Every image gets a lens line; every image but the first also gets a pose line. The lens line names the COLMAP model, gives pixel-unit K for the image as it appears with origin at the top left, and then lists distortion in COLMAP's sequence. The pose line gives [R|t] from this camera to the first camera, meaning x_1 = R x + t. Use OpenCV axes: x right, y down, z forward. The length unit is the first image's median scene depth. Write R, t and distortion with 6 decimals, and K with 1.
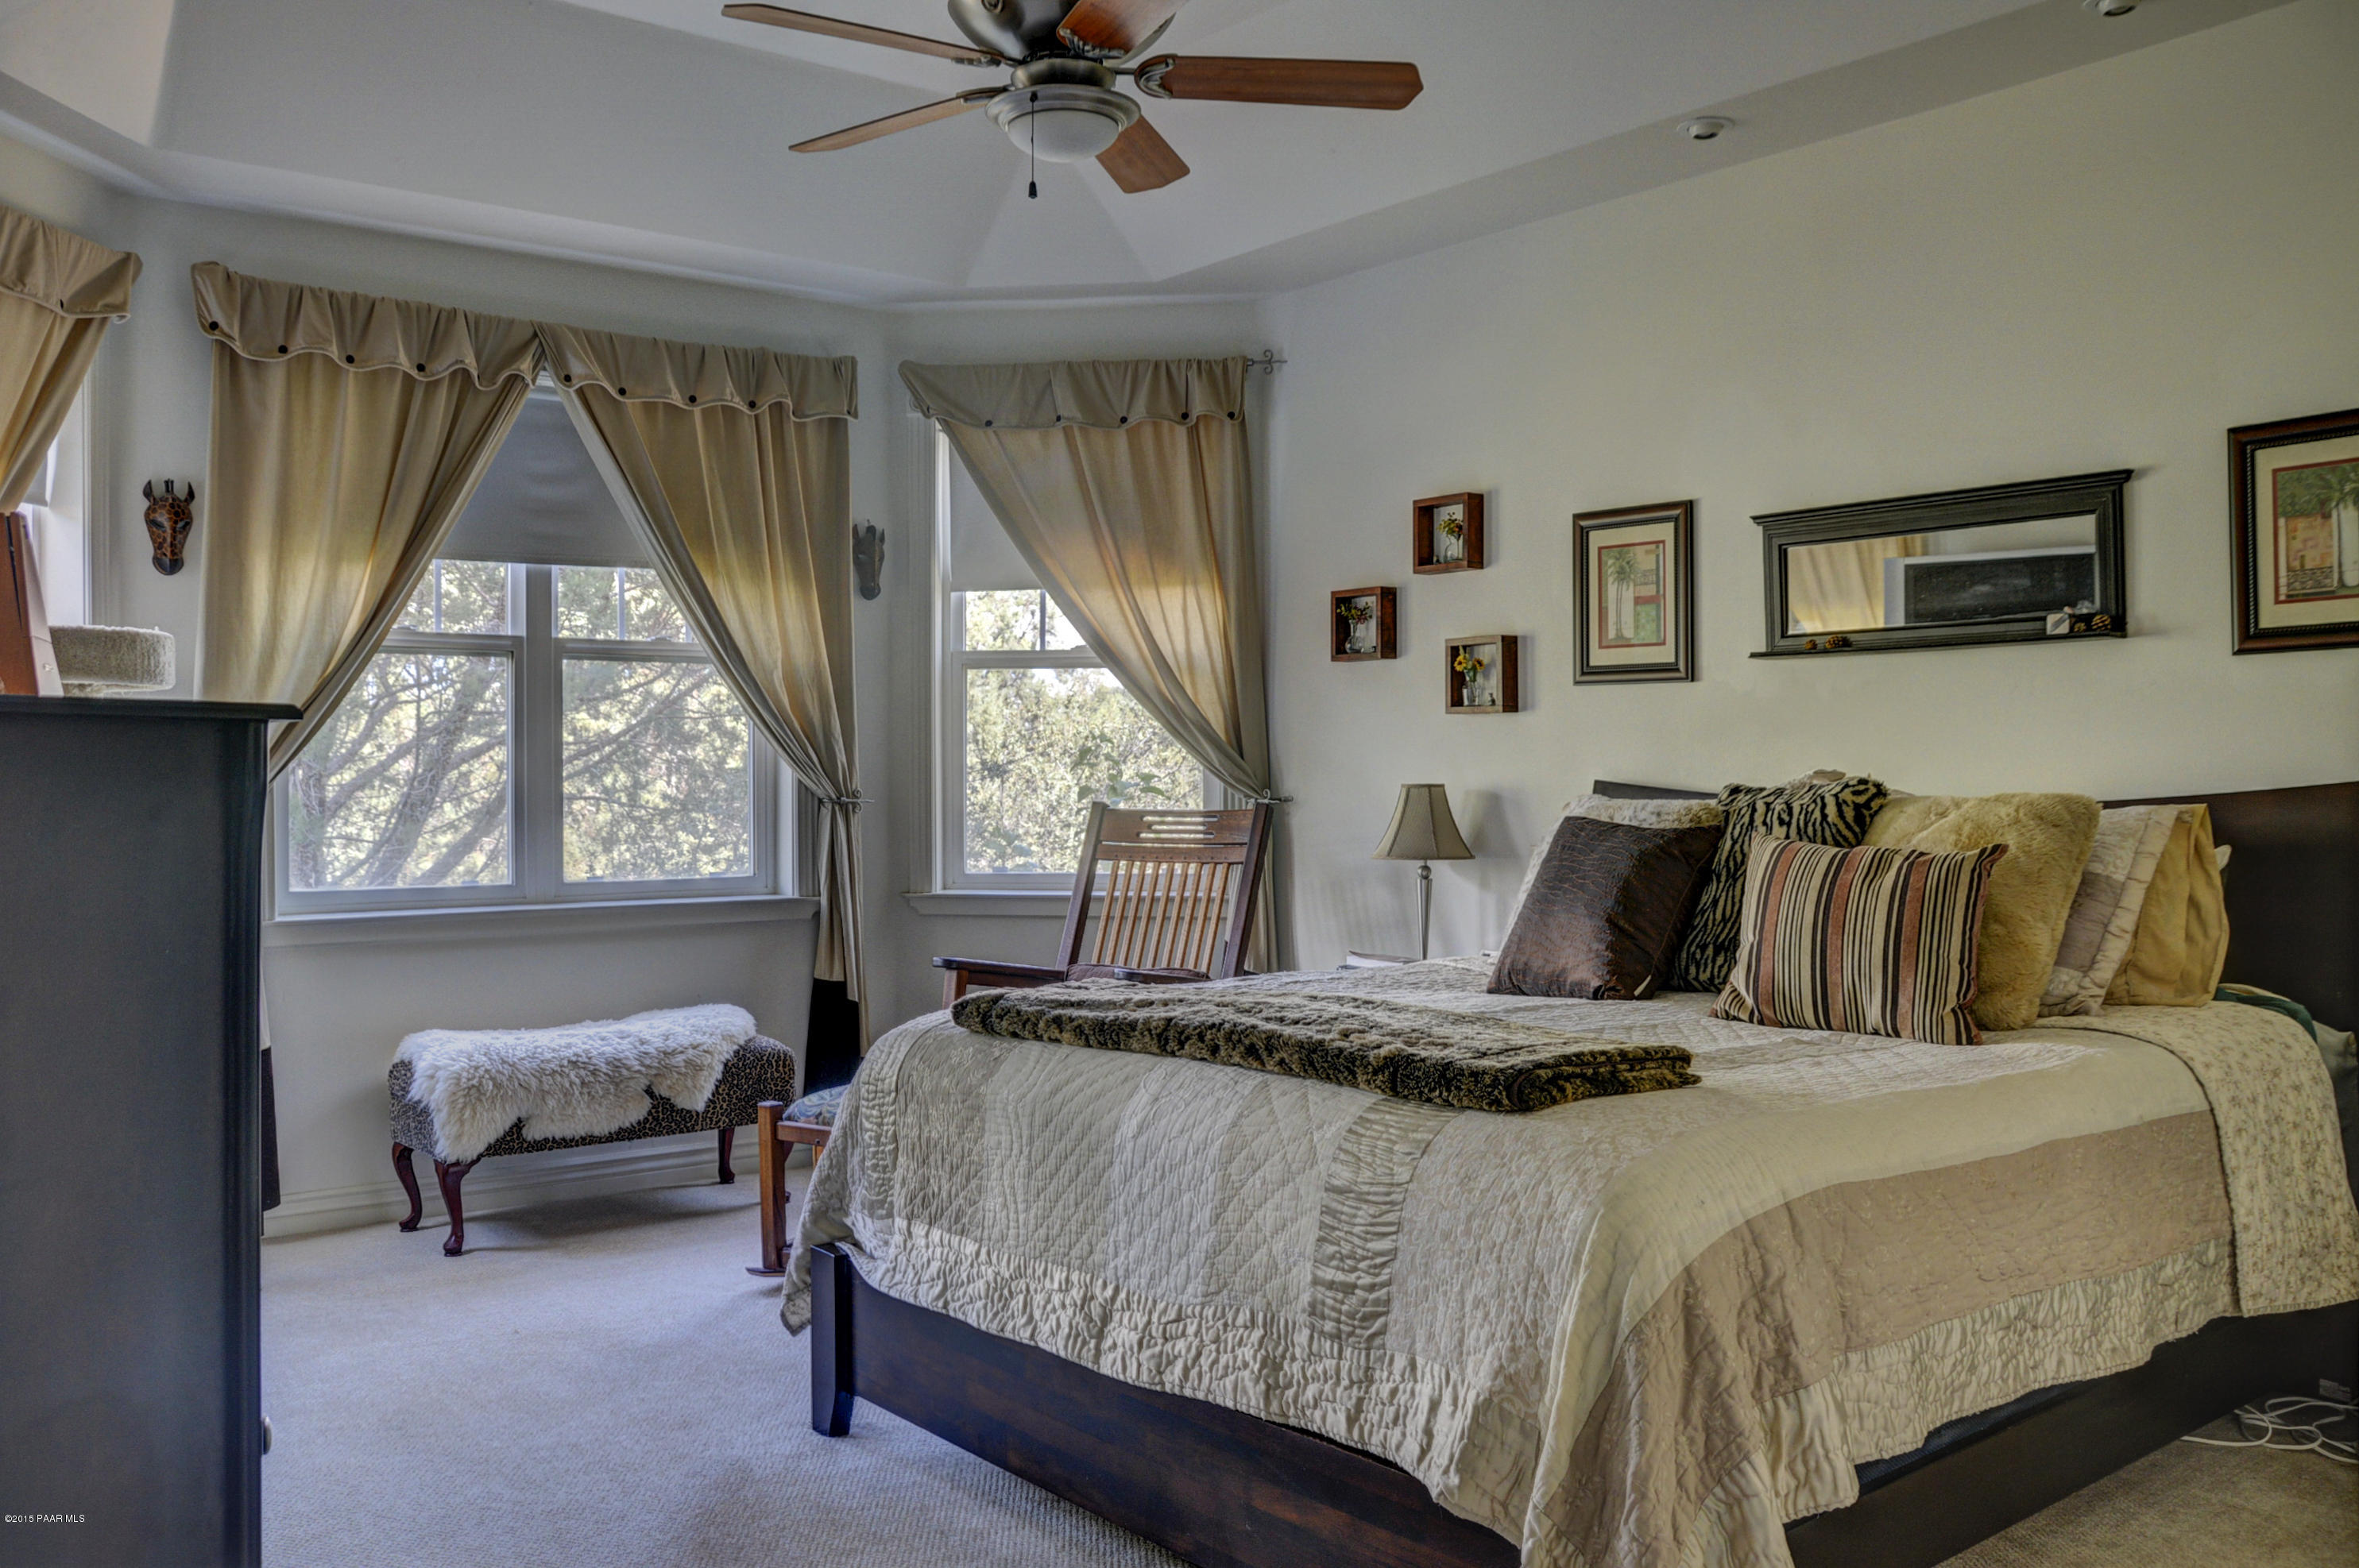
lens RADIAL K [[1967.0, 0, 1179.5], [0, 1967.0, 784.0], [0, 0, 1]] dist [-0.050003, 0.012509]
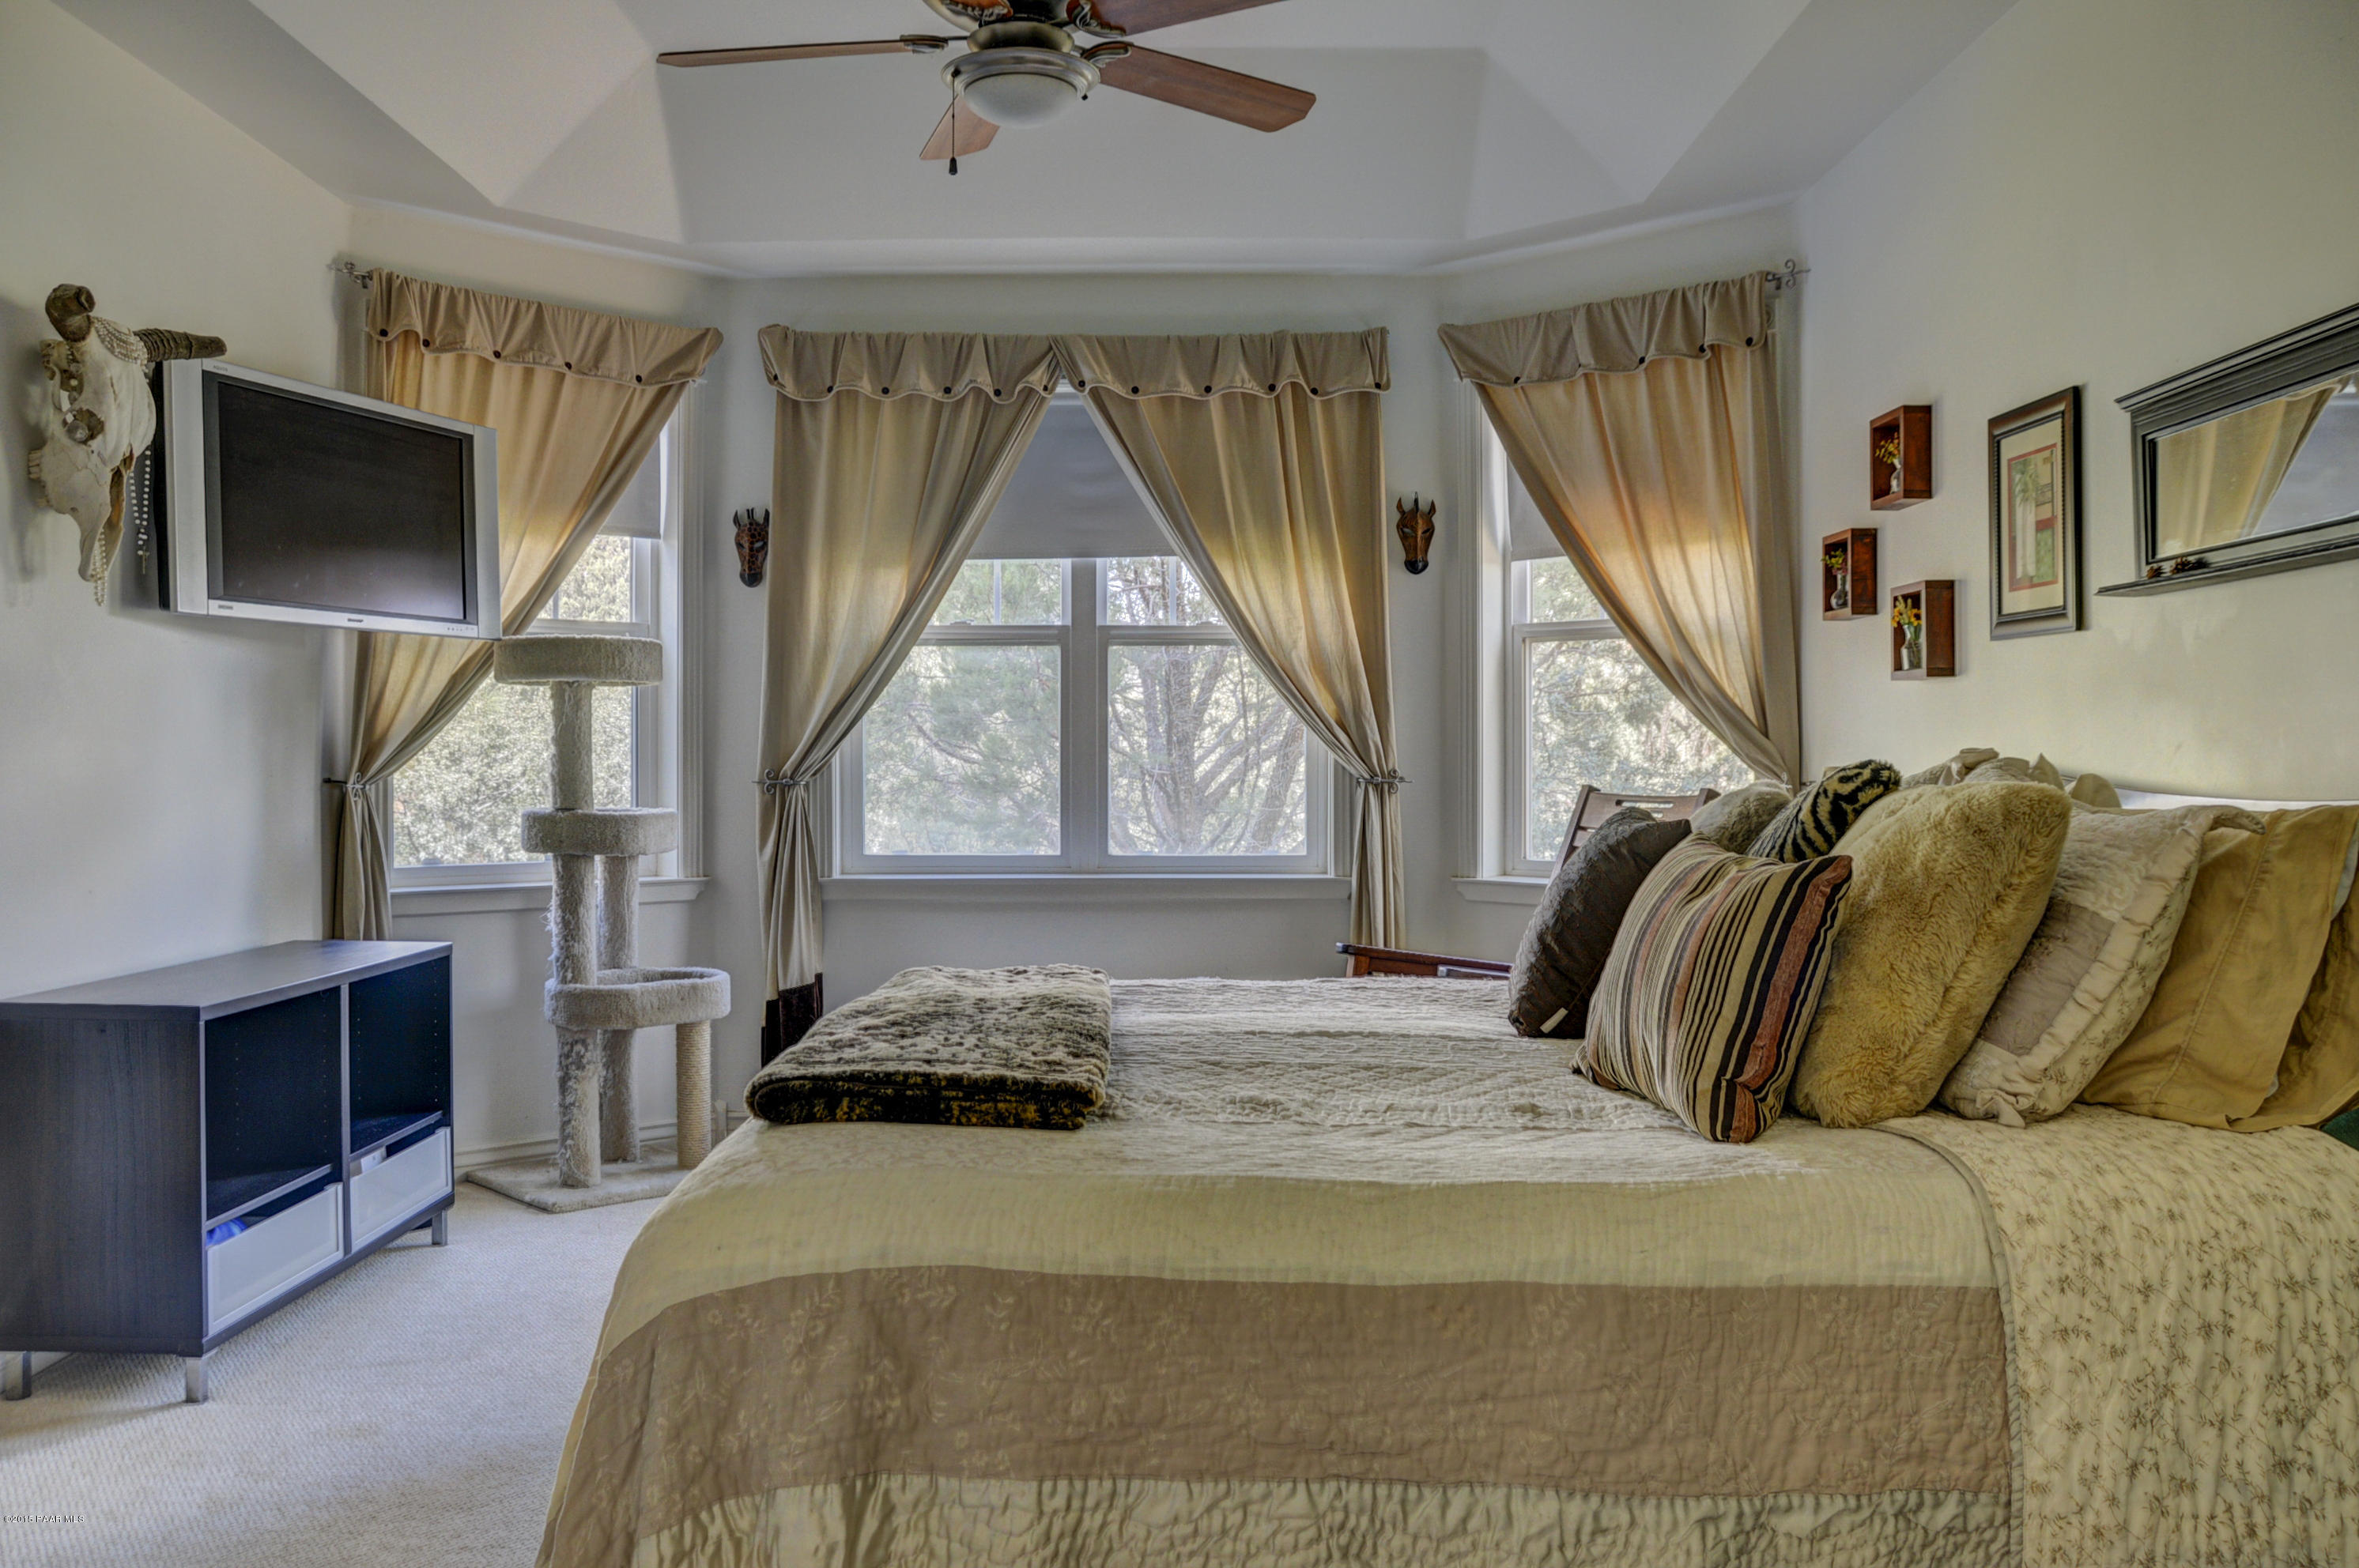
lens RADIAL K [[1940.6, 0, 1179.5], [0, 1940.6, 784.0], [0, 0, 1]] dist [-0.166686, 0.195099]
pose [[0.788013, 0.010738, -0.615565, 0.374395], [-0.004923, 0.999926, 0.011141, -0.000176], [0.615639, -0.005749, 0.788007, 0.194906]]
